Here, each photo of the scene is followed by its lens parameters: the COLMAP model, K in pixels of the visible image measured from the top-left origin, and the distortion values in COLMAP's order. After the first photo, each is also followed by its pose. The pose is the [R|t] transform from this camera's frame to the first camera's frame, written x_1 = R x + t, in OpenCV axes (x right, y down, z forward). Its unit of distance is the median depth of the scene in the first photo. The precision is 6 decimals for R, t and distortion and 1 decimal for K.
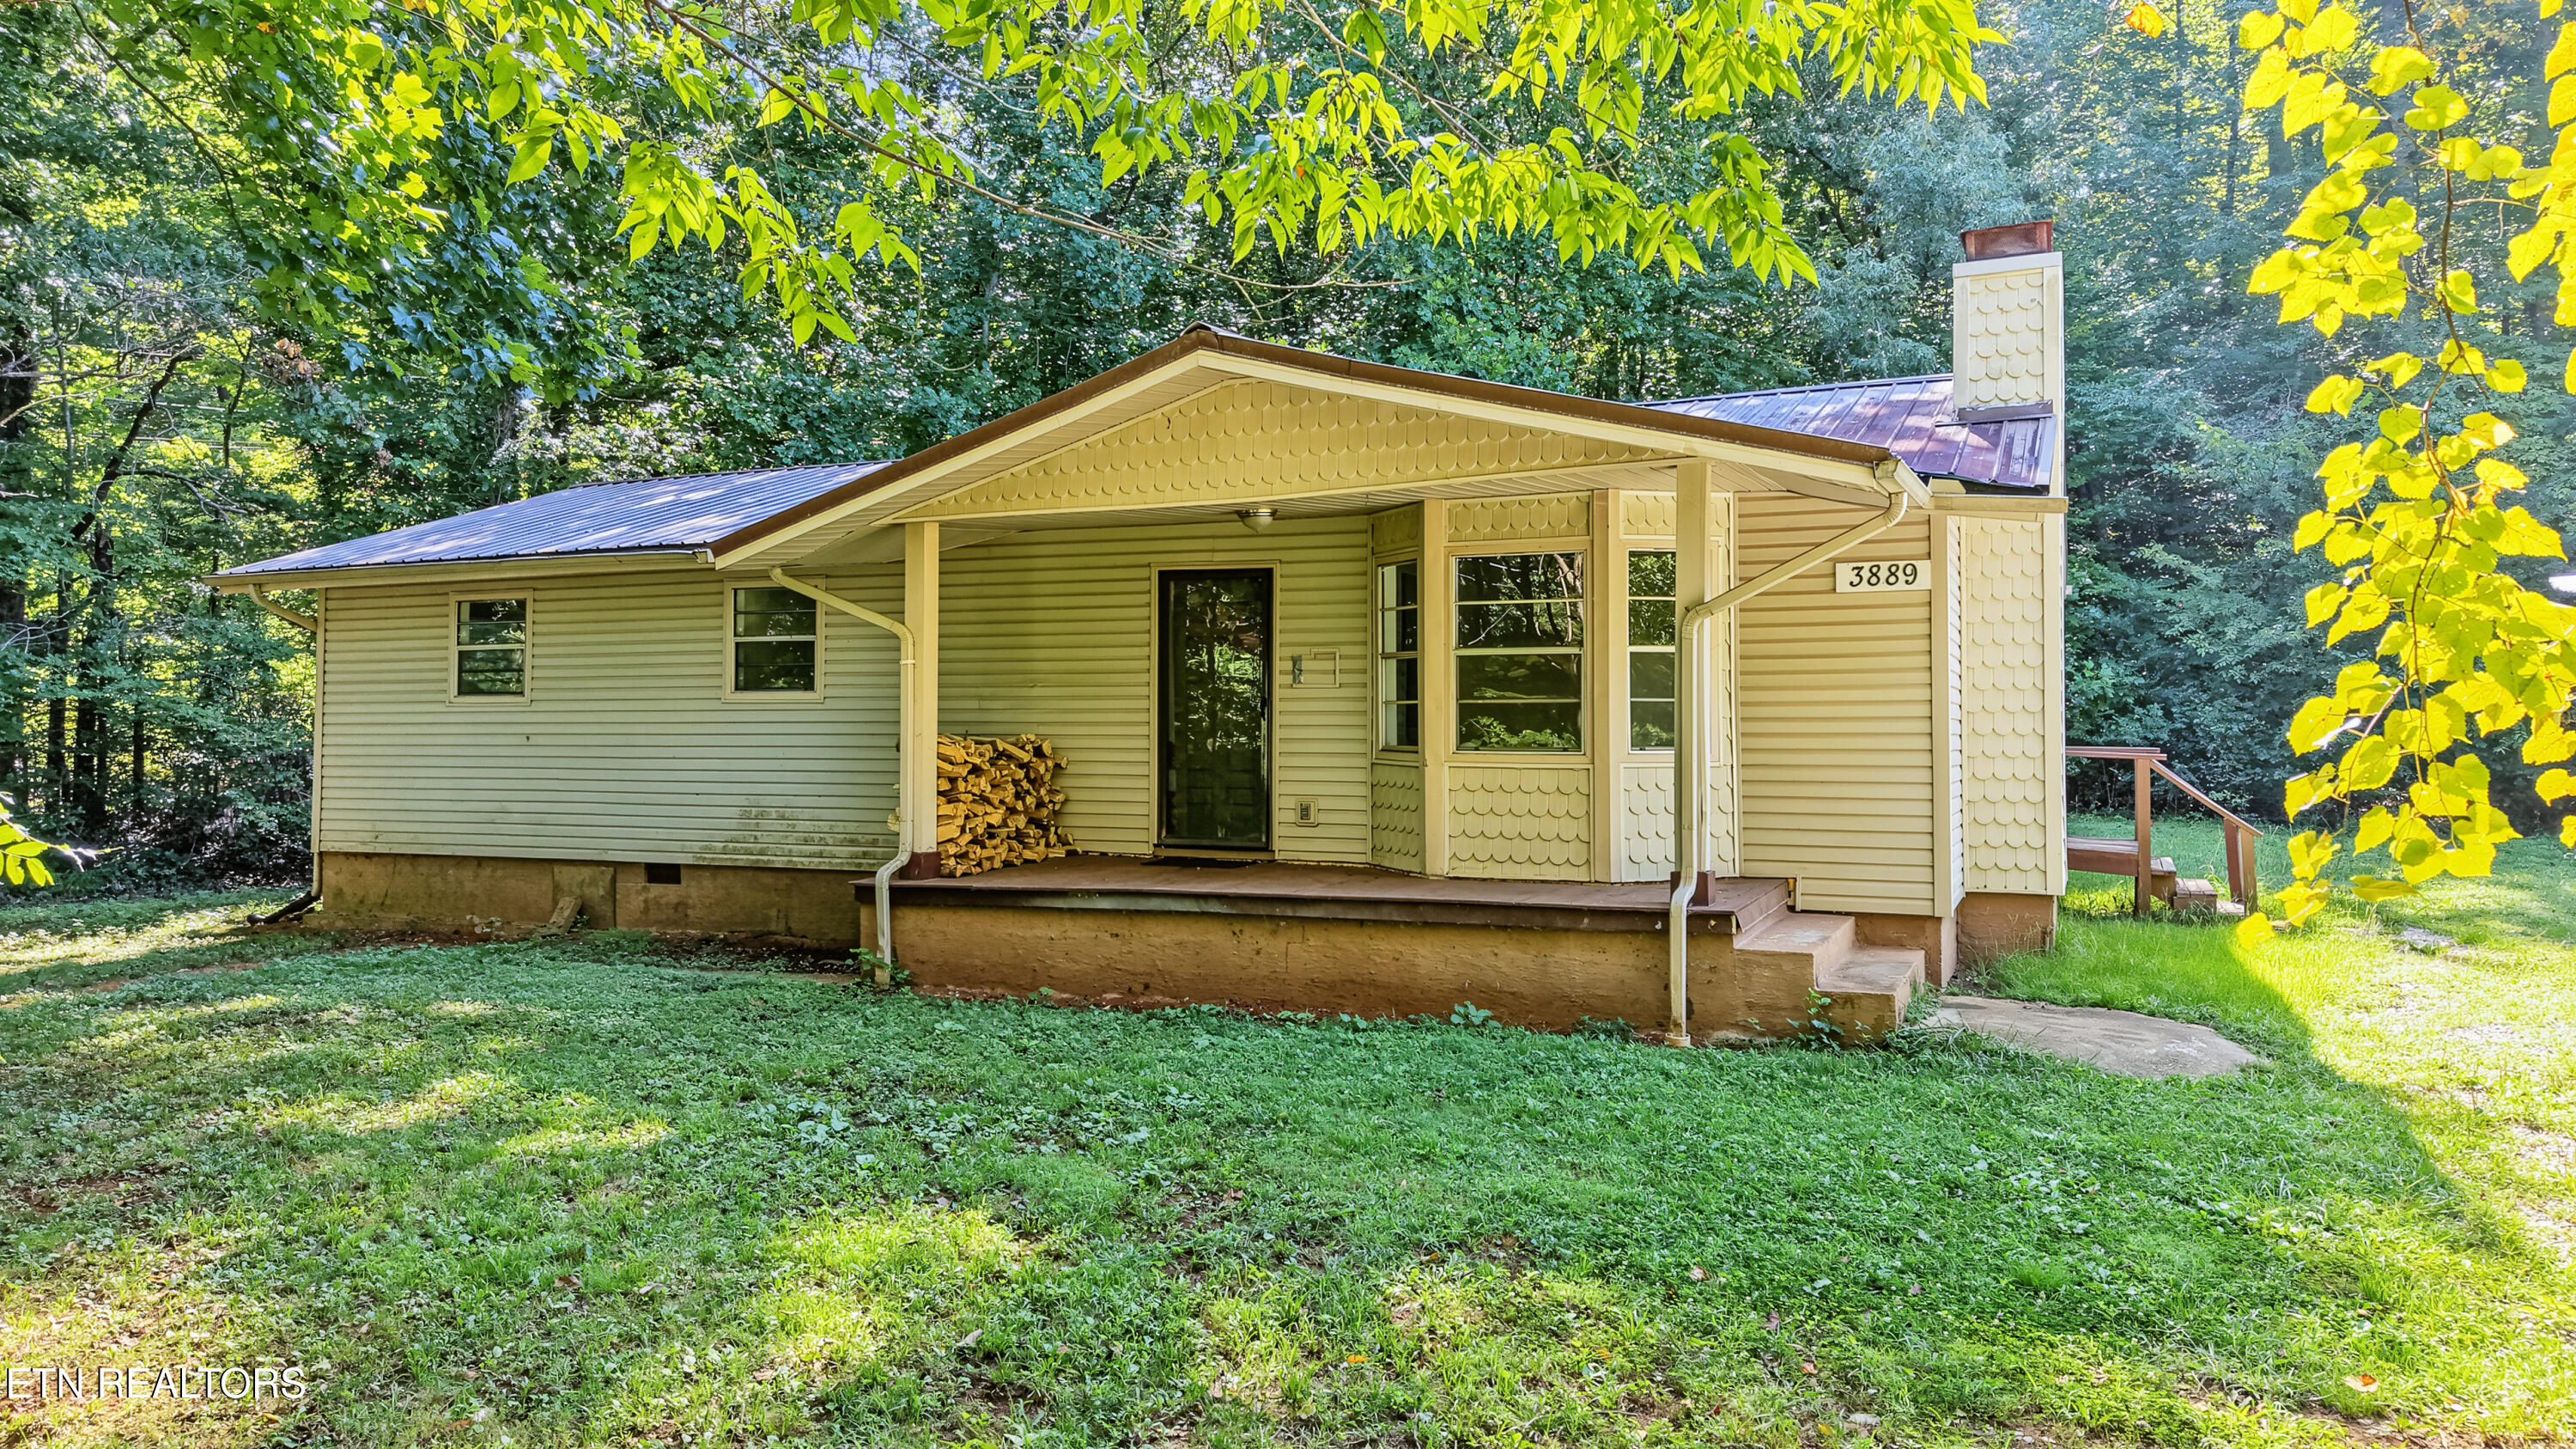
lens RADIAL K [[1745.6, 0, 1299.4], [0, 1745.6, 720.6], [0, 0, 1]] dist [0.038122, -0.004204]
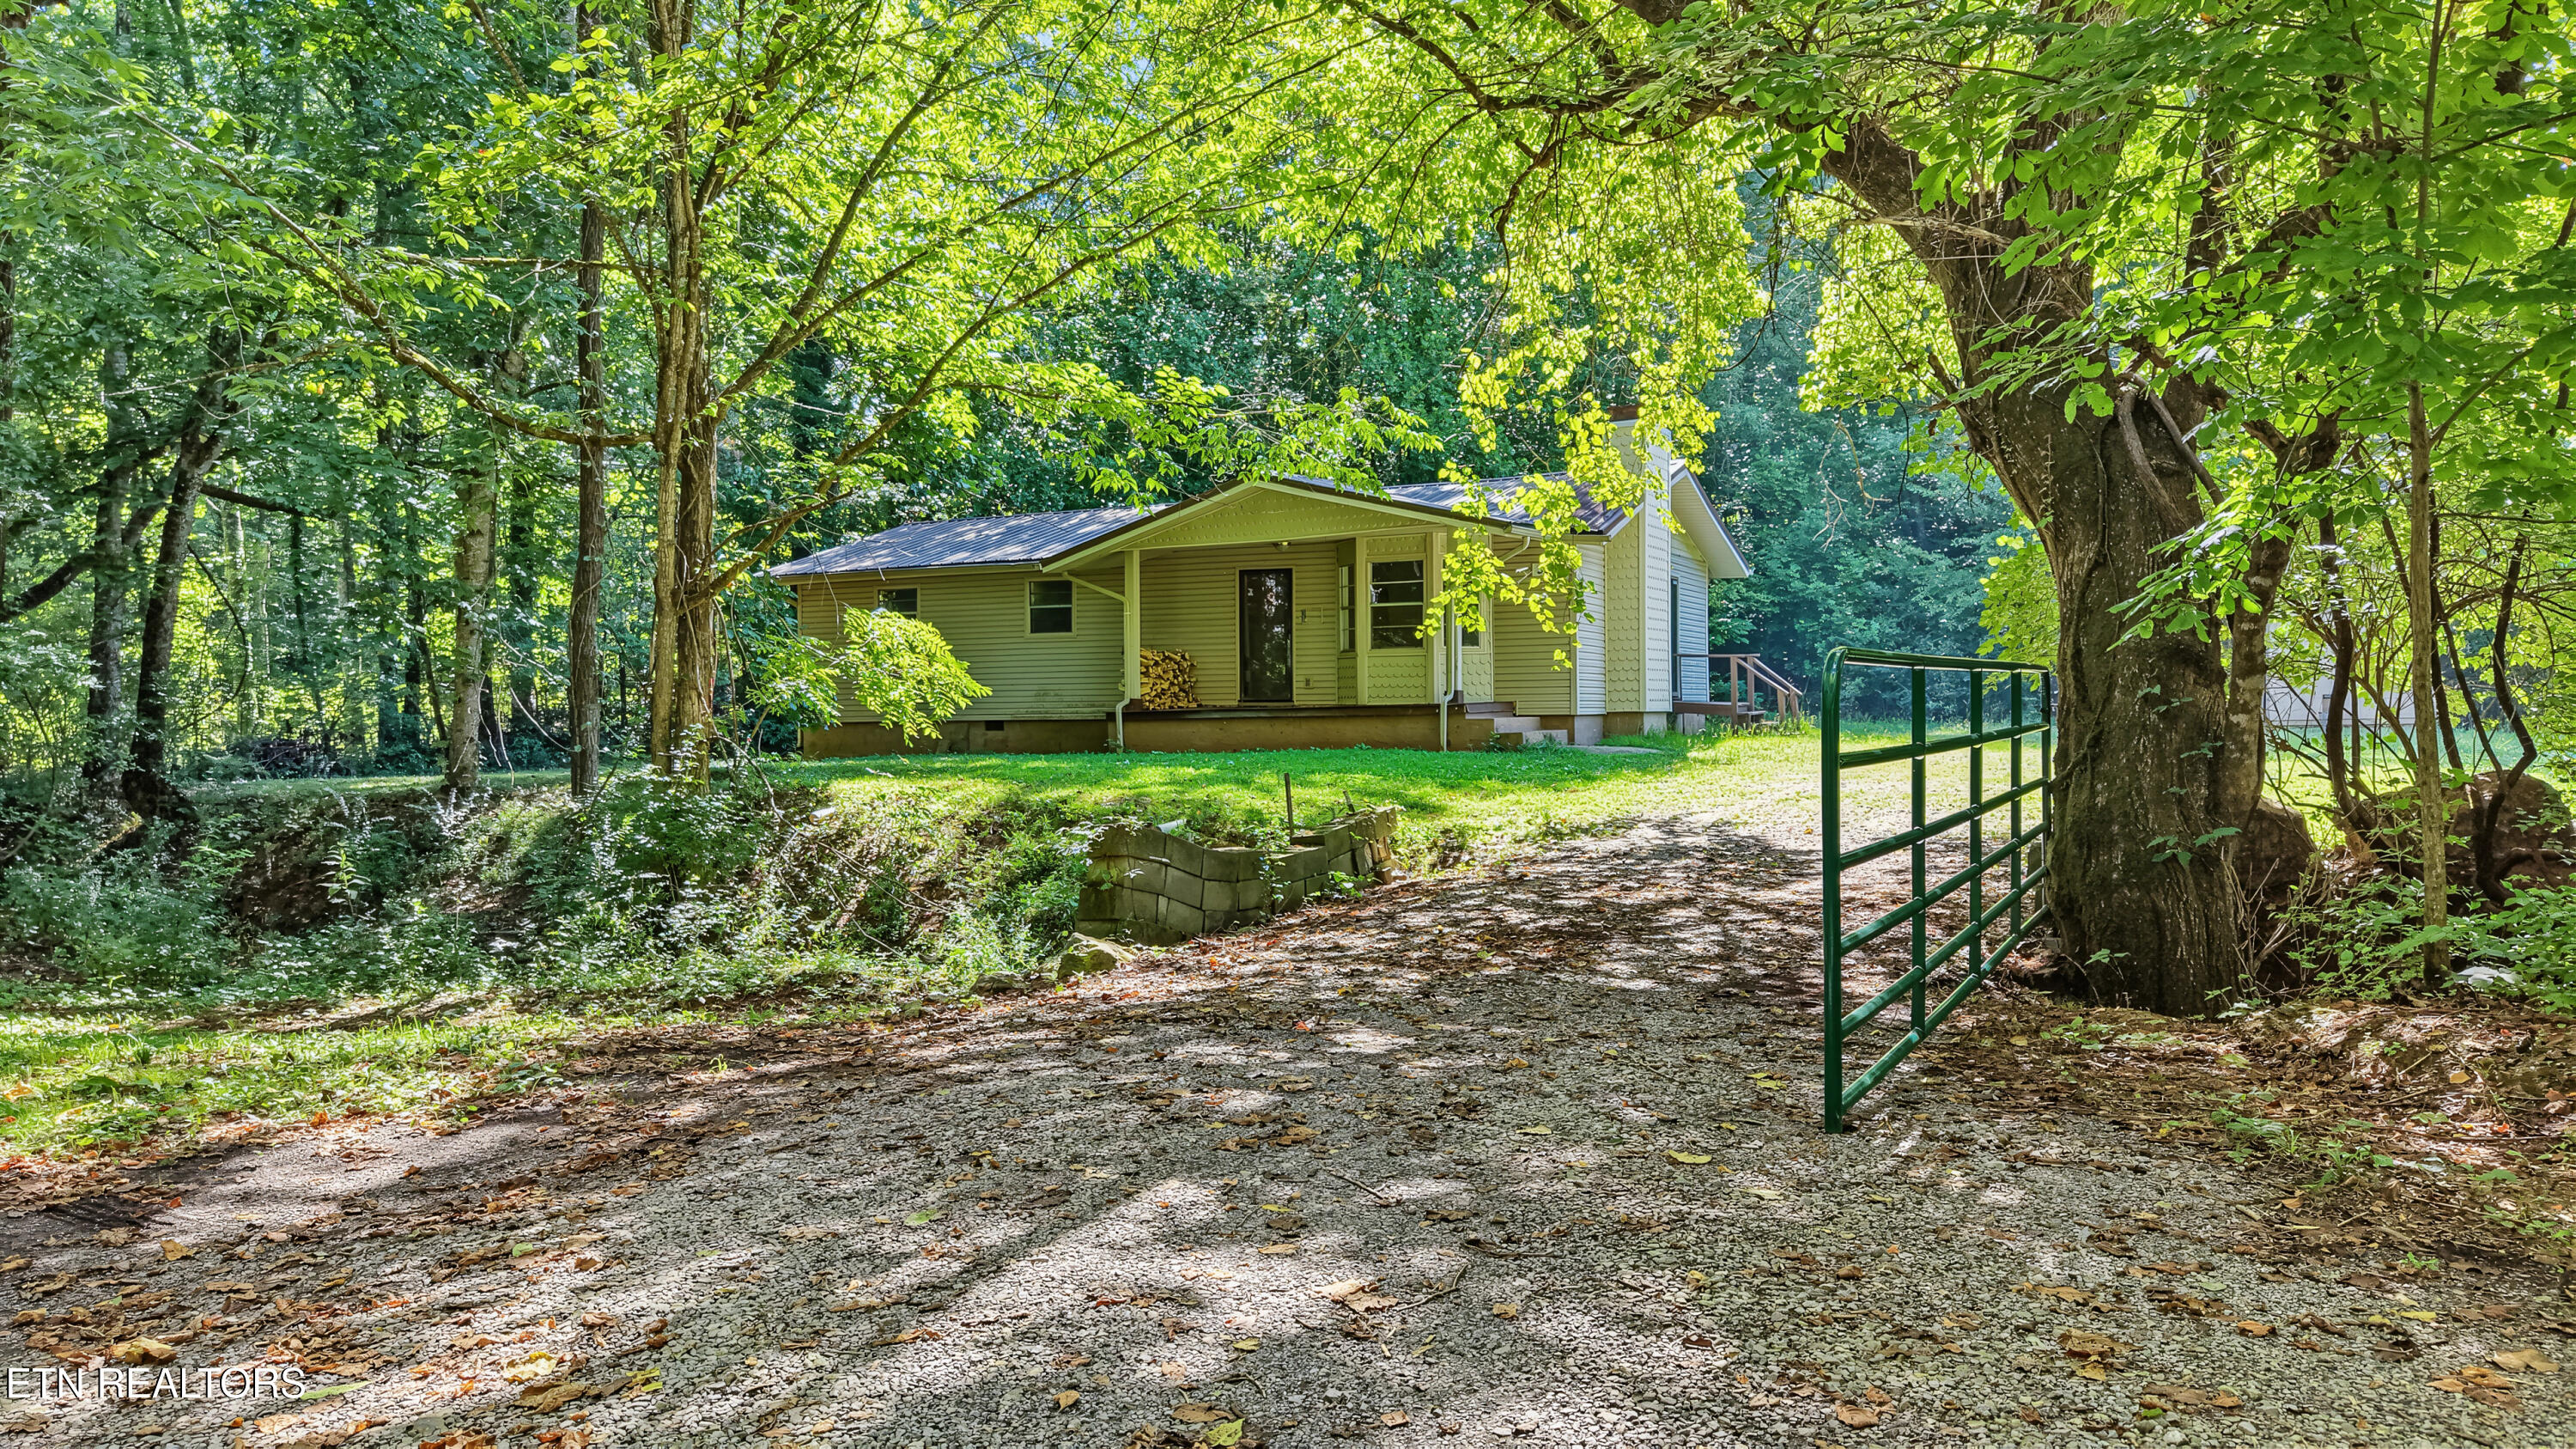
lens RADIAL K [[1745.6, 0, 1276.2], [0, 1745.6, 728.1], [0, 0, 1]] dist [0.038122, -0.004204]
pose [[0.997630, -0.008978, -0.068216, 0.116134], [0.009576, 0.999918, 0.008444, 0.095518], [0.068134, -0.009078, 0.997635, -1.208579]]
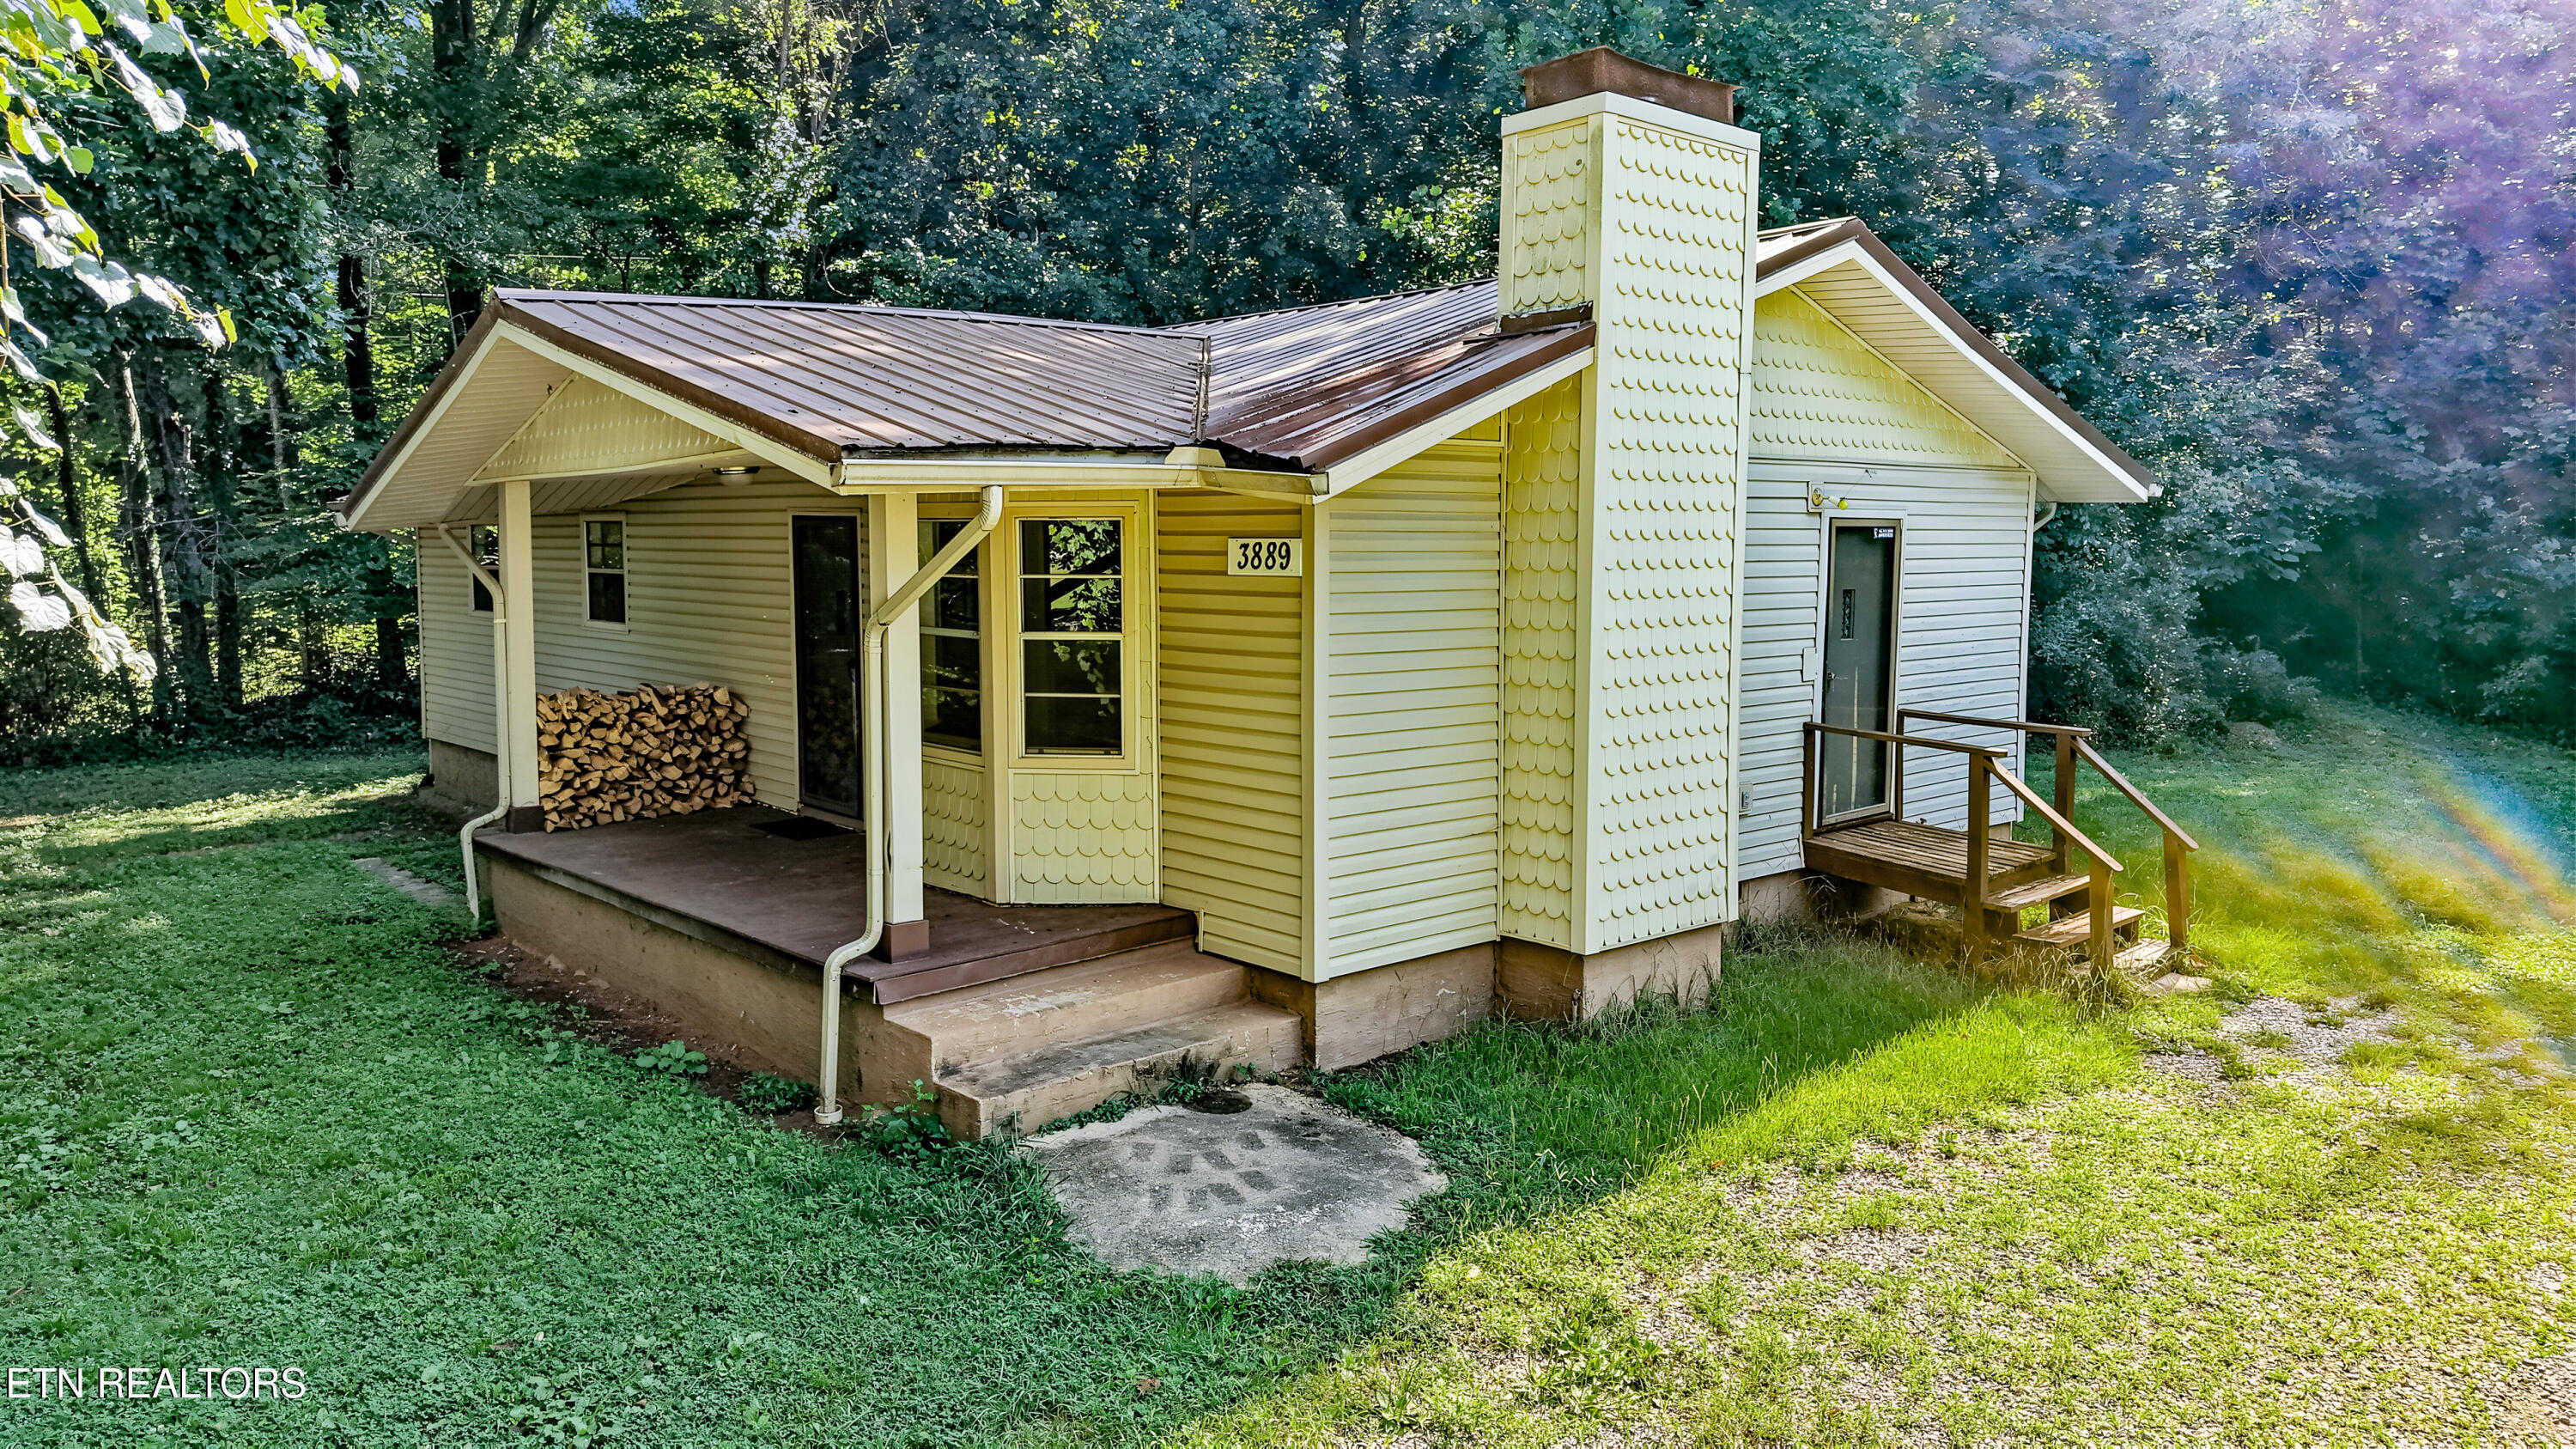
lens RADIAL K [[1745.6, 0, 1289.5], [0, 1745.6, 732.3], [0, 0, 1]] dist [0.038122, -0.004204]
pose [[0.910573, 0.047476, -0.410614, 0.615669], [0.000566, 0.993238, 0.116094, -0.087623], [0.413349, -0.105944, 0.904389, 0.263061]]
